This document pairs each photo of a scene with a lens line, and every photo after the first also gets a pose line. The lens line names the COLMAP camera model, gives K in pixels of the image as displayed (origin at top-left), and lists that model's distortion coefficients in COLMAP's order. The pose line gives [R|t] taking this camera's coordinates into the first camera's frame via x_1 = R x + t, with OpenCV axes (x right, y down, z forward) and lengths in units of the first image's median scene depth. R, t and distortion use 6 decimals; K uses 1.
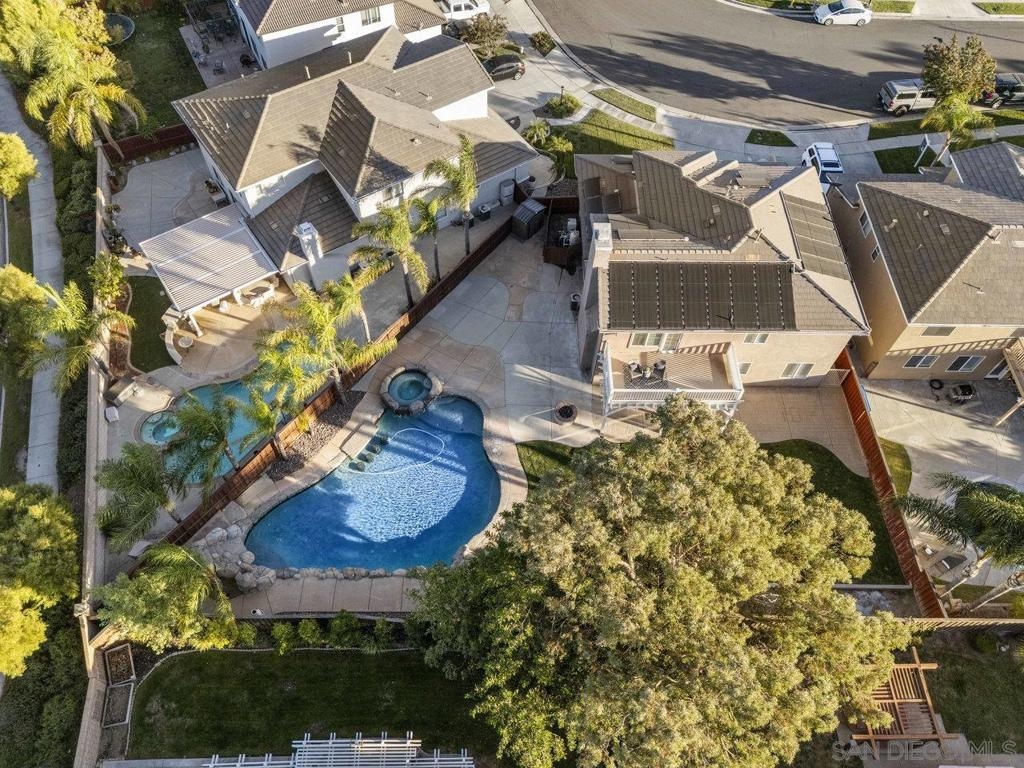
lens RADIAL K [[723.3, 0, 508.9], [0, 723.3, 387.5], [0, 0, 1]] dist [0.005862, 0.000149]
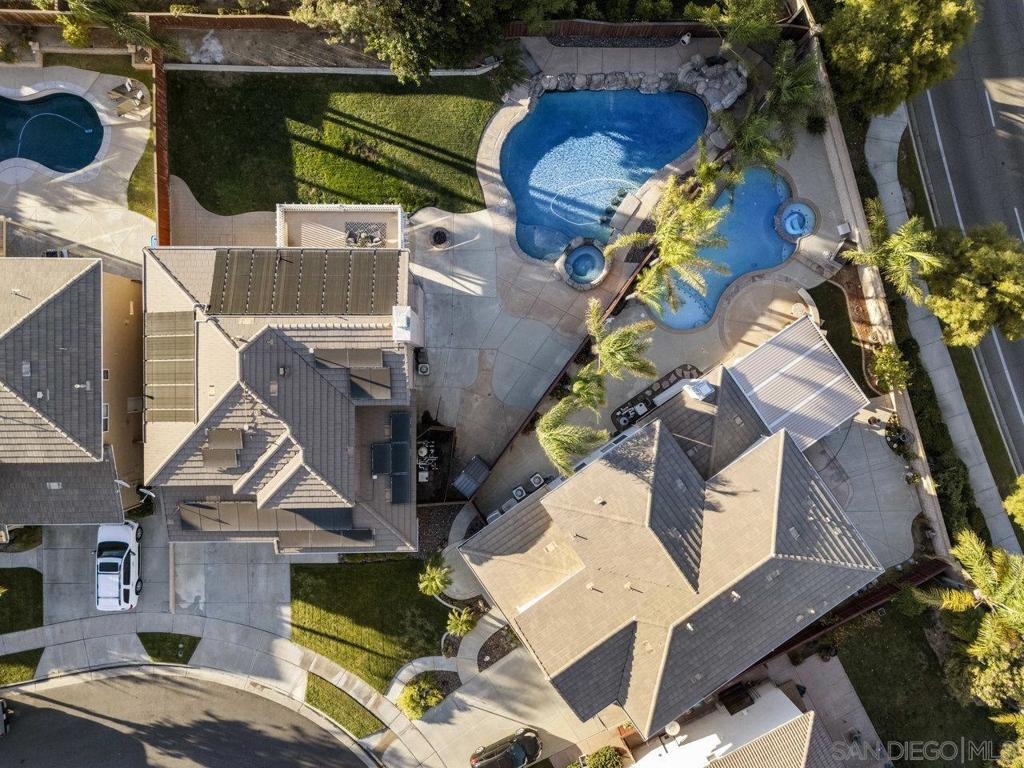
lens RADIAL K [[723.3, 0, 508.9], [0, 723.3, 387.5], [0, 0, 1]] dist [0.005862, 0.000149]
pose [[-0.998475, -0.002148, -0.055172, 0.034264], [-0.027492, -0.847224, 0.530524, -0.730803], [-0.047883, 0.531232, 0.845872, 0.192153]]
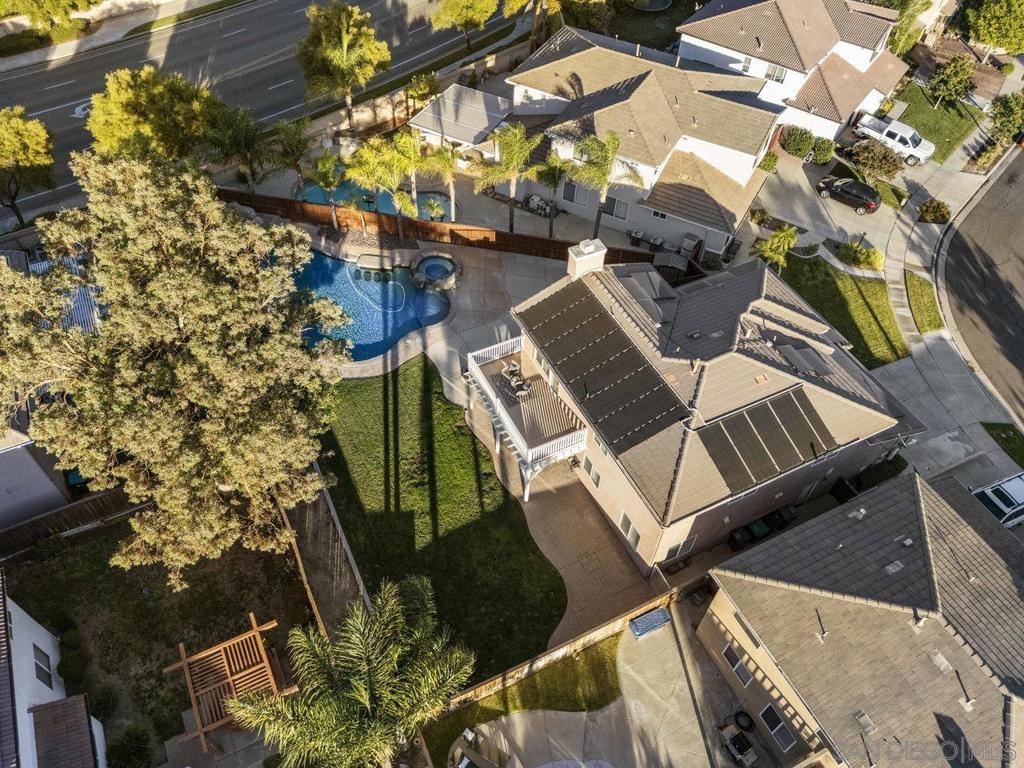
lens RADIAL K [[726.5, 0, 523.4], [0, 726.5, 398.8], [0, 0, 1]] dist [0.010536, 0.002832]
pose [[0.447228, 0.689823, -0.569325, 0.710122], [-0.759478, 0.629092, 0.165638, -0.162816], [0.472419, 0.358312, 0.805253, 0.222902]]
